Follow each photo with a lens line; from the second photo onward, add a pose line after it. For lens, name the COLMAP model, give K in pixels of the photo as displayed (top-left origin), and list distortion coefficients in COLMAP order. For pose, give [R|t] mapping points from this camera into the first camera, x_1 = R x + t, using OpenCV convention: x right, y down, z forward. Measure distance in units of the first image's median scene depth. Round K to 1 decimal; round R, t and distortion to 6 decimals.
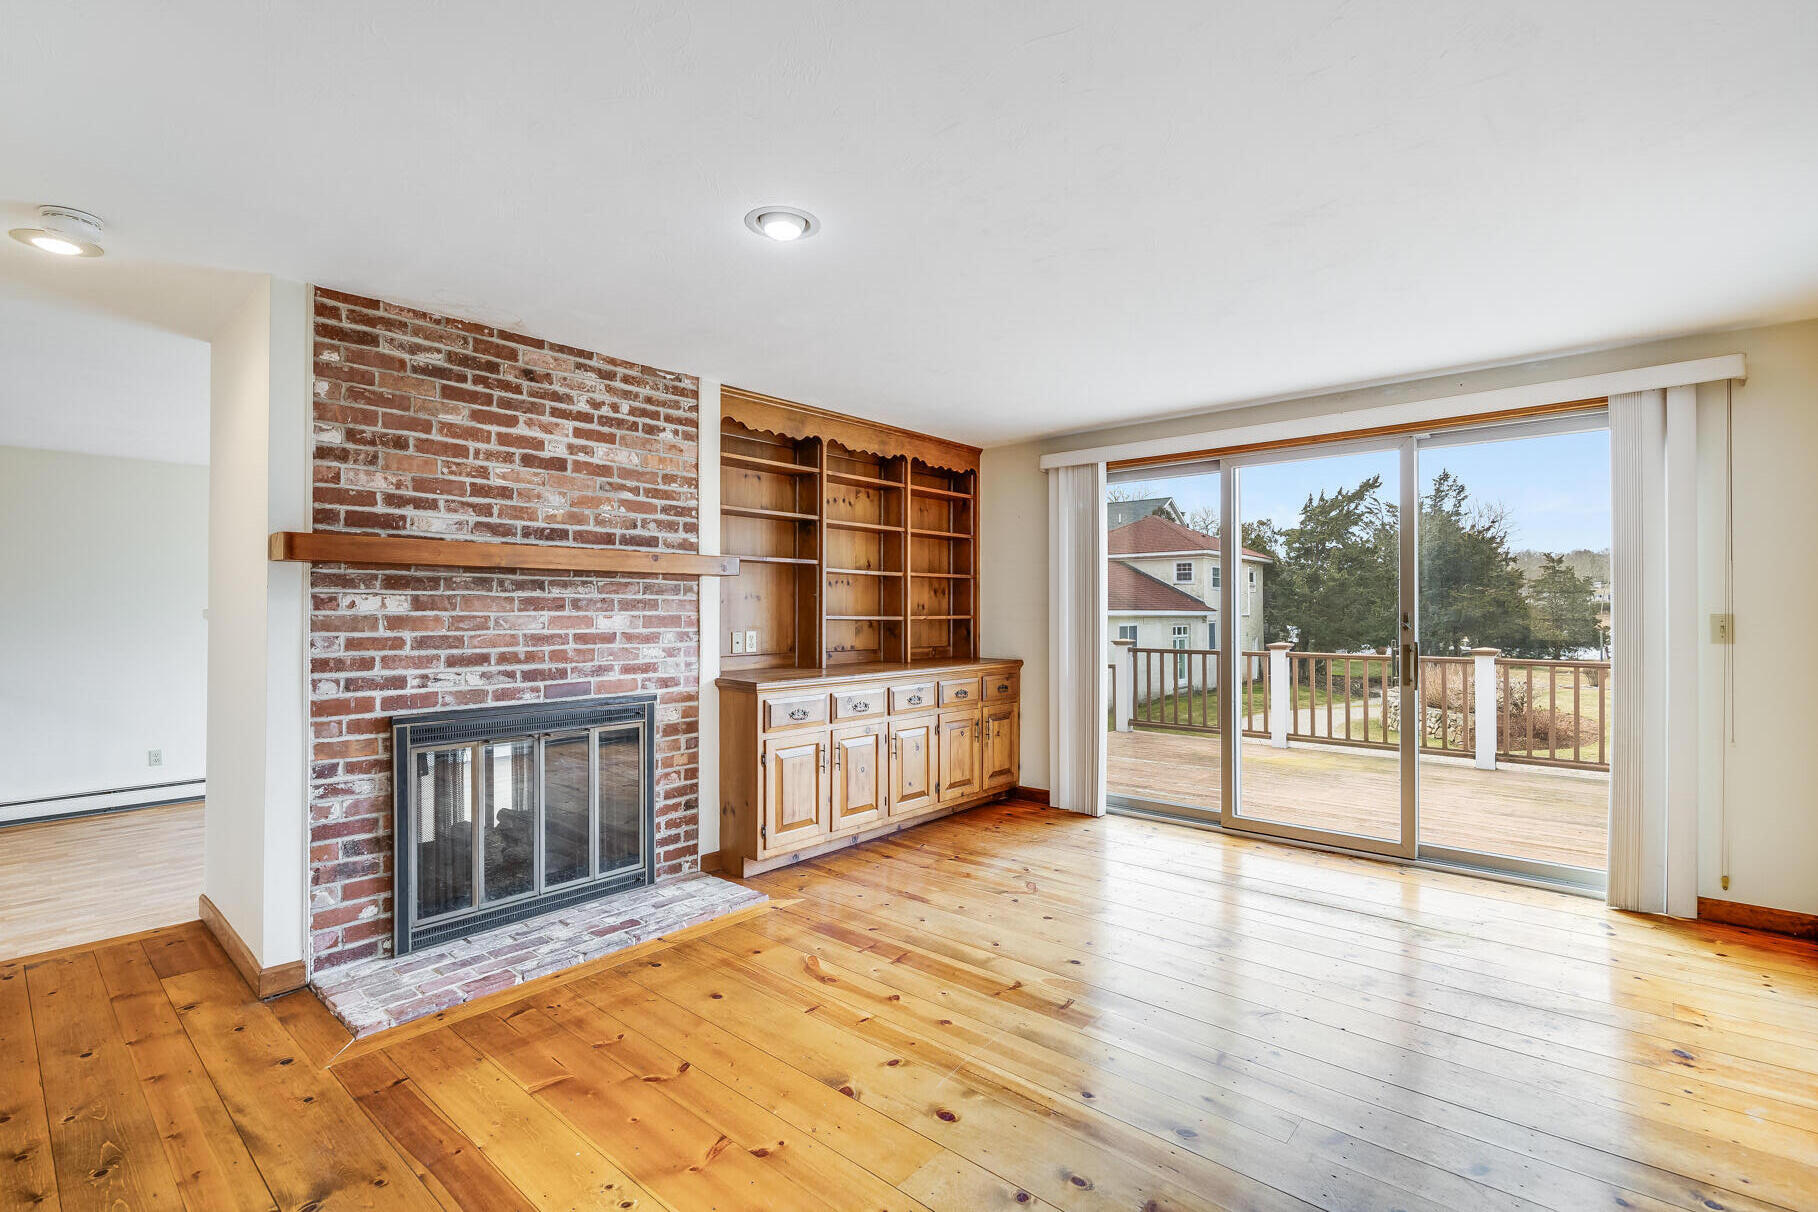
lens RADIAL K [[829.4, 0, 910.7], [0, 829.4, 605.3], [0, 0, 1]] dist [-0.005012, -0.000267]
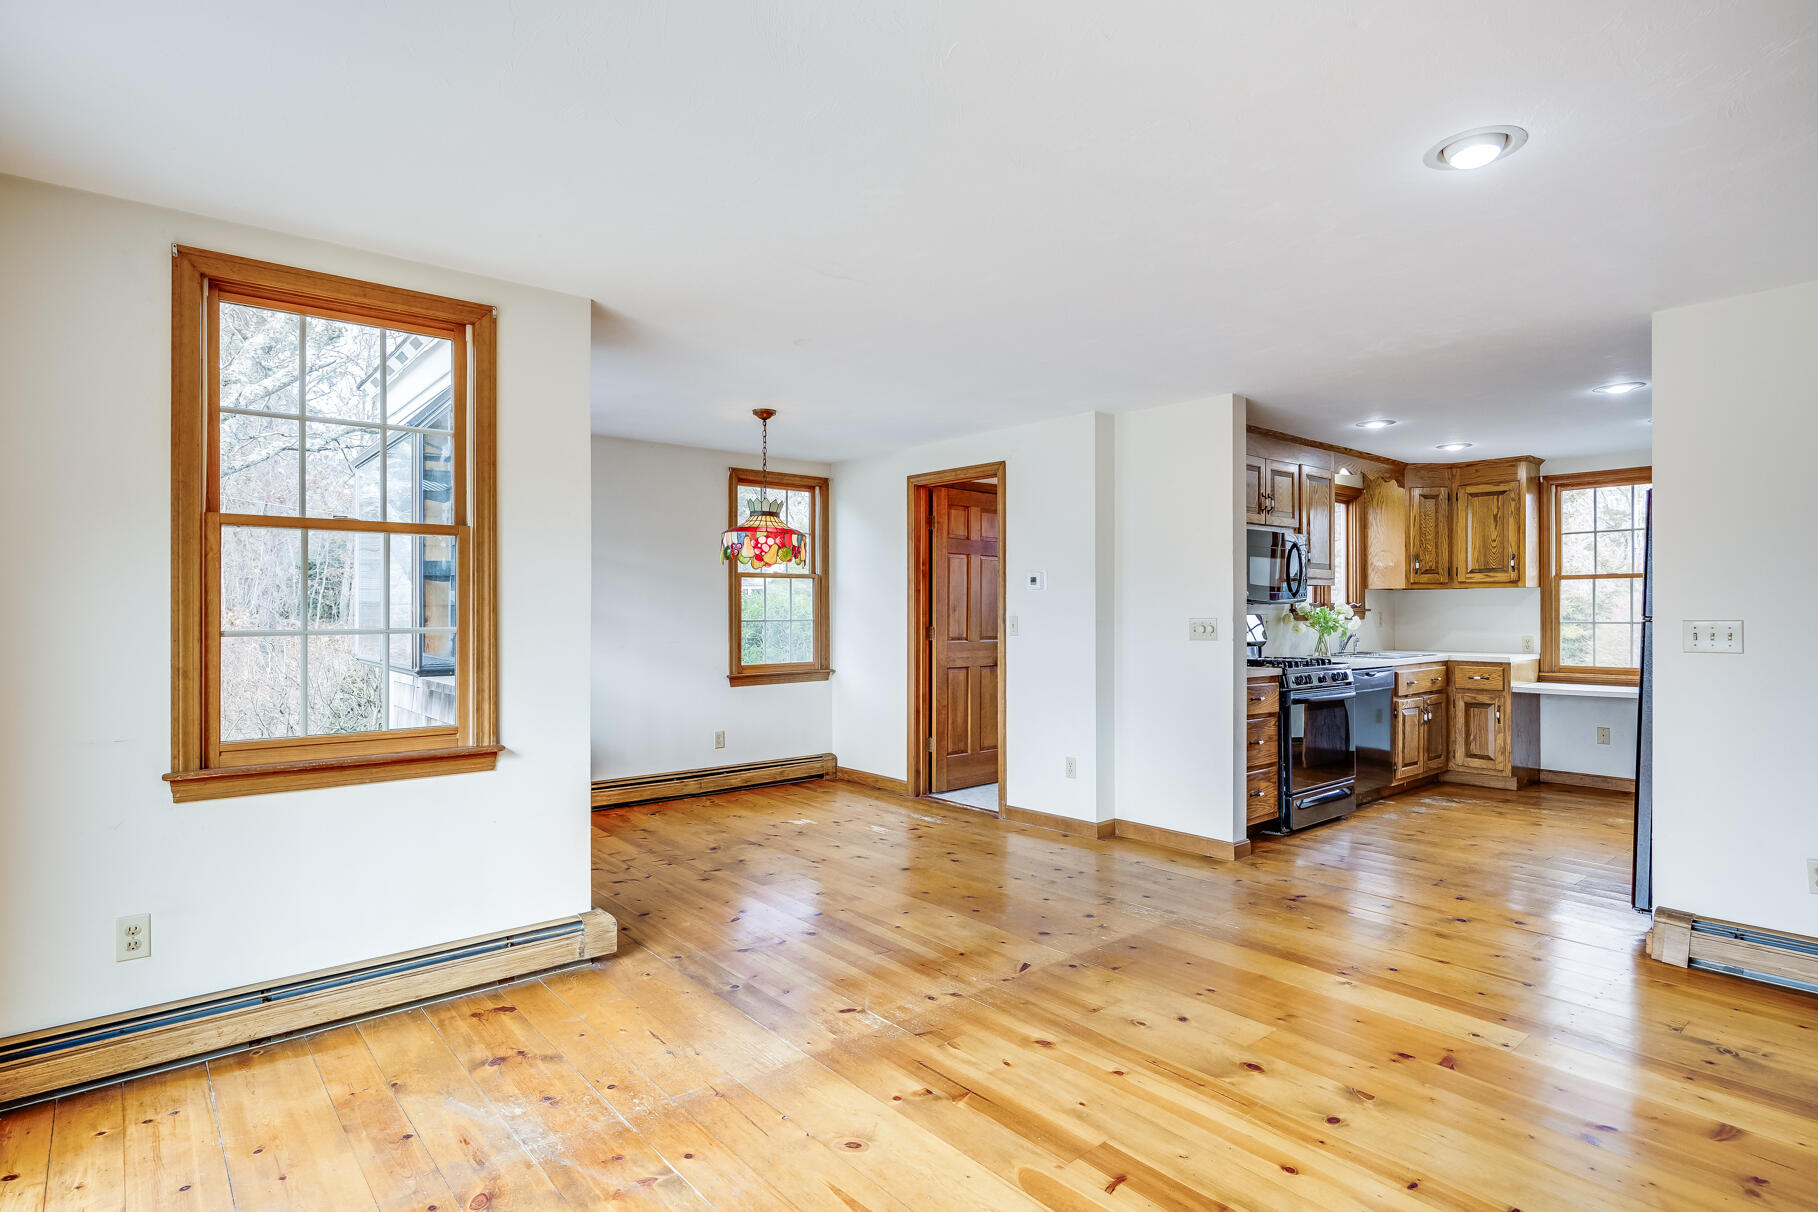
lens RADIAL K [[944.2, 0, 915.7], [0, 944.2, 607.9], [0, 0, 1]] dist [0.005035, 0.000846]
pose [[-0.989426, 0.002987, 0.145008, 0.153935], [0.002182, 0.999981, -0.005713, 0.002507], [-0.145022, -0.005336, -0.989414, 1.183855]]
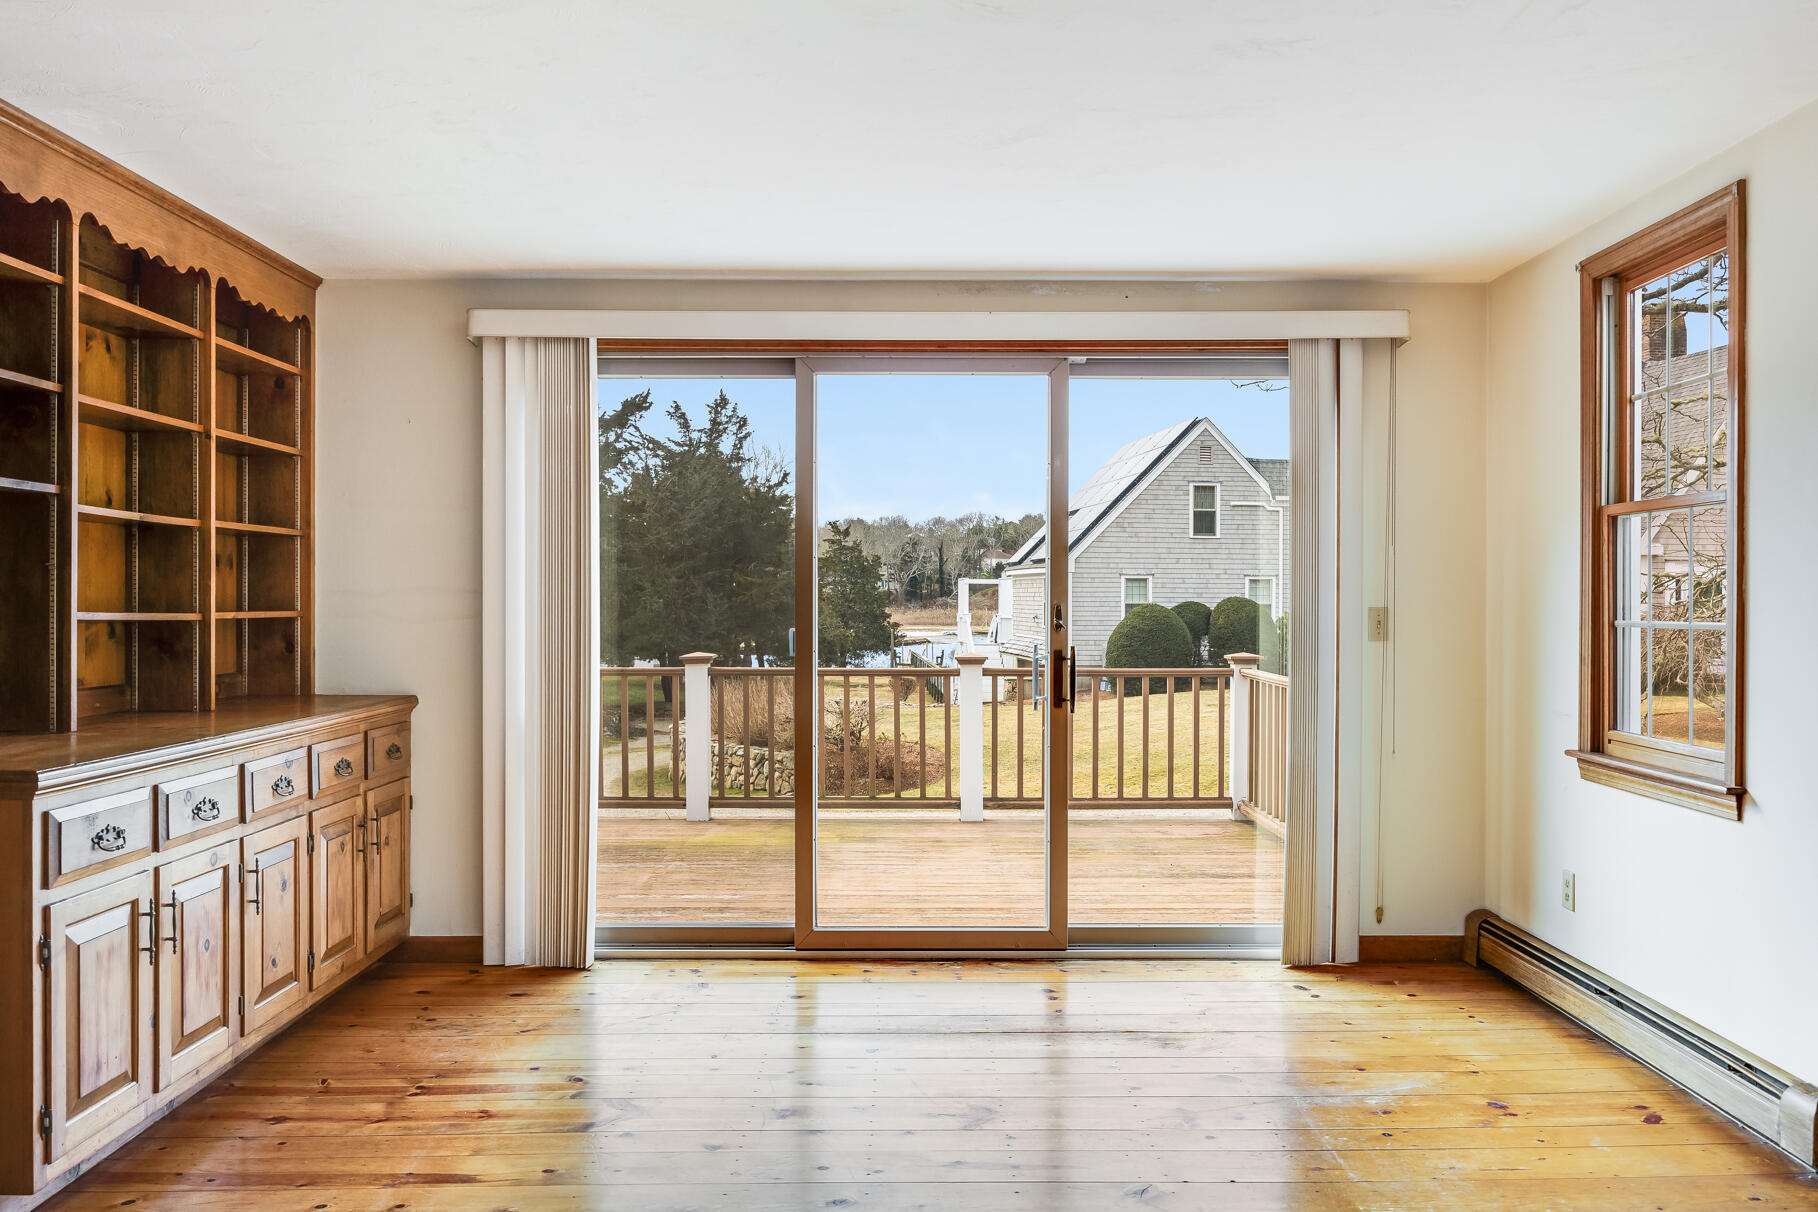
lens RADIAL K [[1454.6, 0, 910.8], [0, 1454.6, 608.5], [0, 0, 1]] dist [-0.007017, 0.005191]
pose [[0.746946, -0.001011, 0.664884, -0.328619], [-0.006954, 0.999932, 0.009332, 0.000581], [-0.664849, -0.011594, 0.746888, 0.149108]]
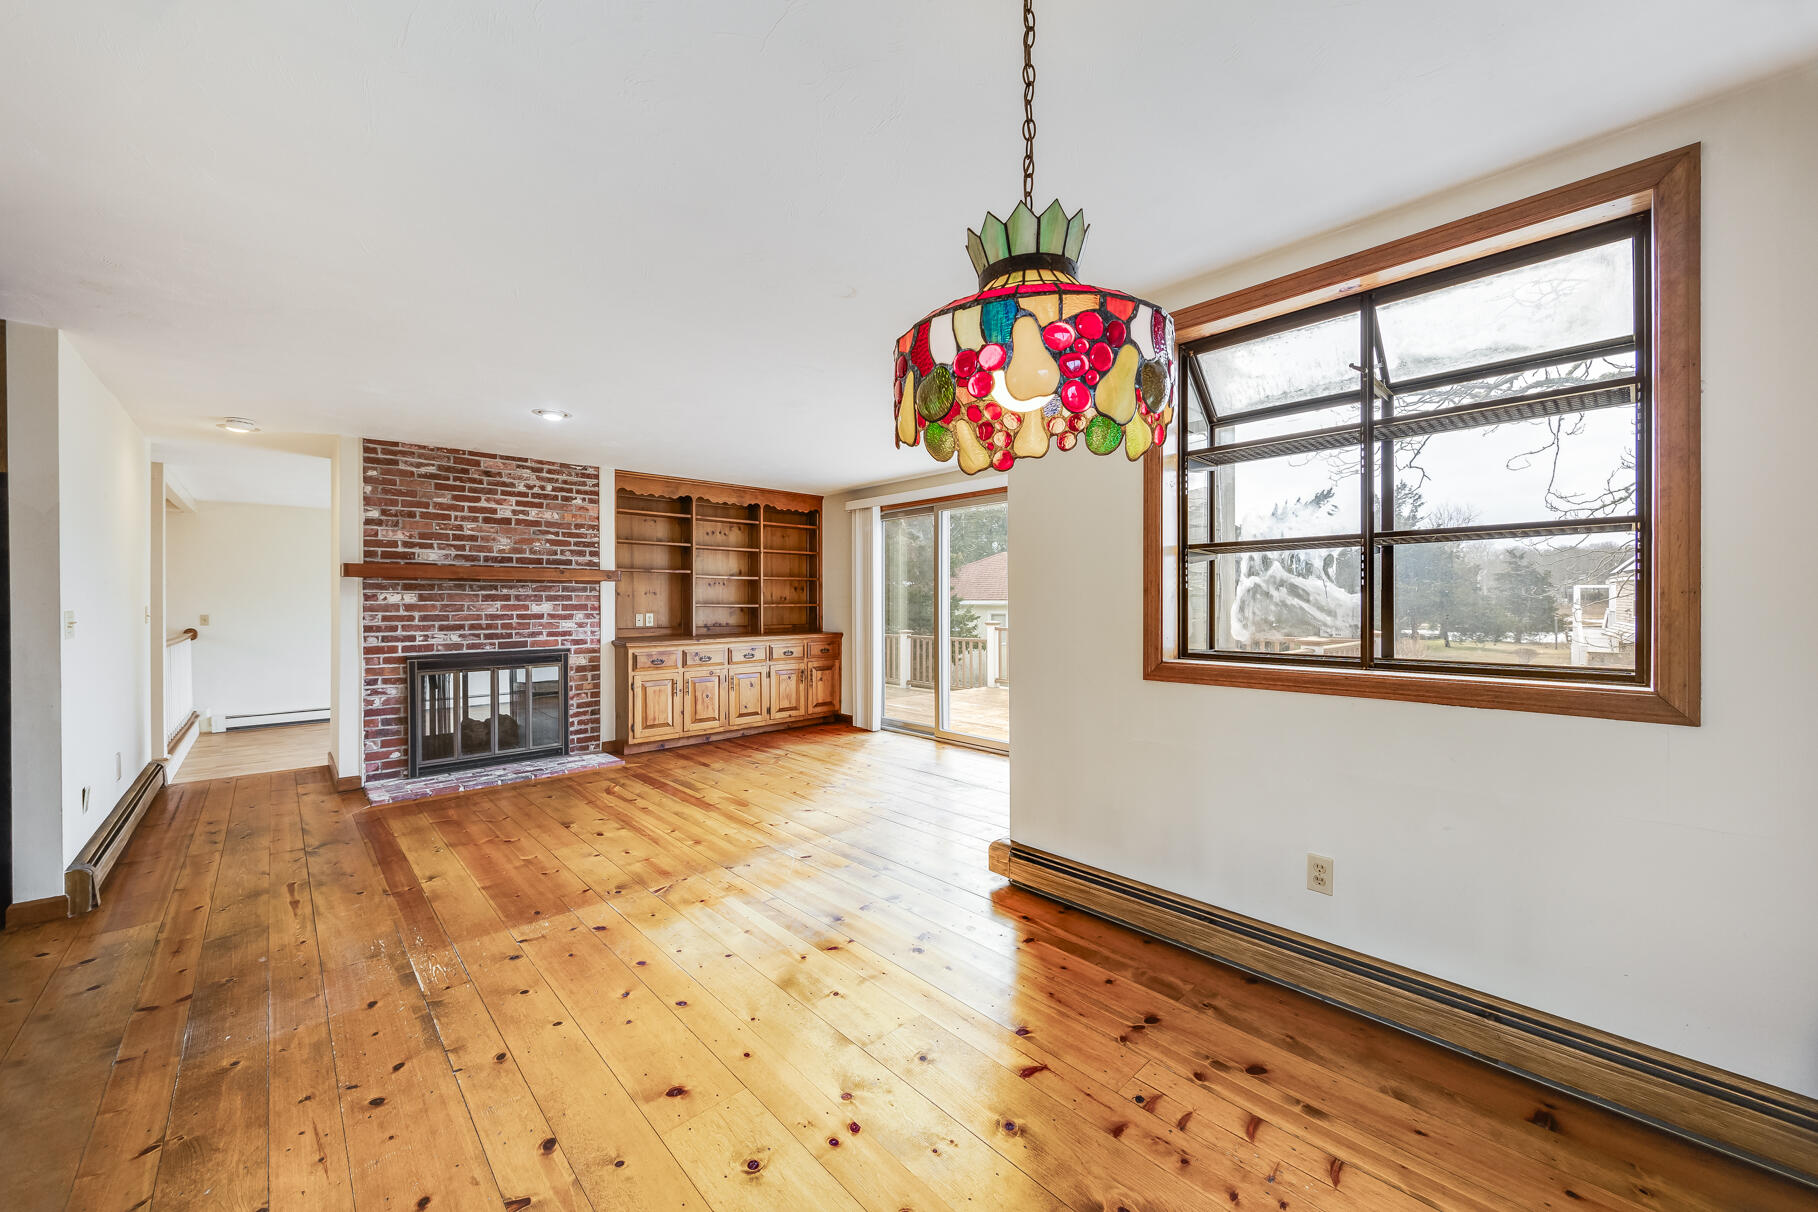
lens RADIAL K [[677.1, 0, 905.1], [0, 677.1, 603.6], [0, 0, 1]] dist [-0.001501, 0.000190]
pose [[0.994928, -0.001380, -0.100584, 0.517317], [0.002367, 0.999950, 0.009695, -0.000910], [0.100565, -0.009884, 0.994881, -0.343839]]
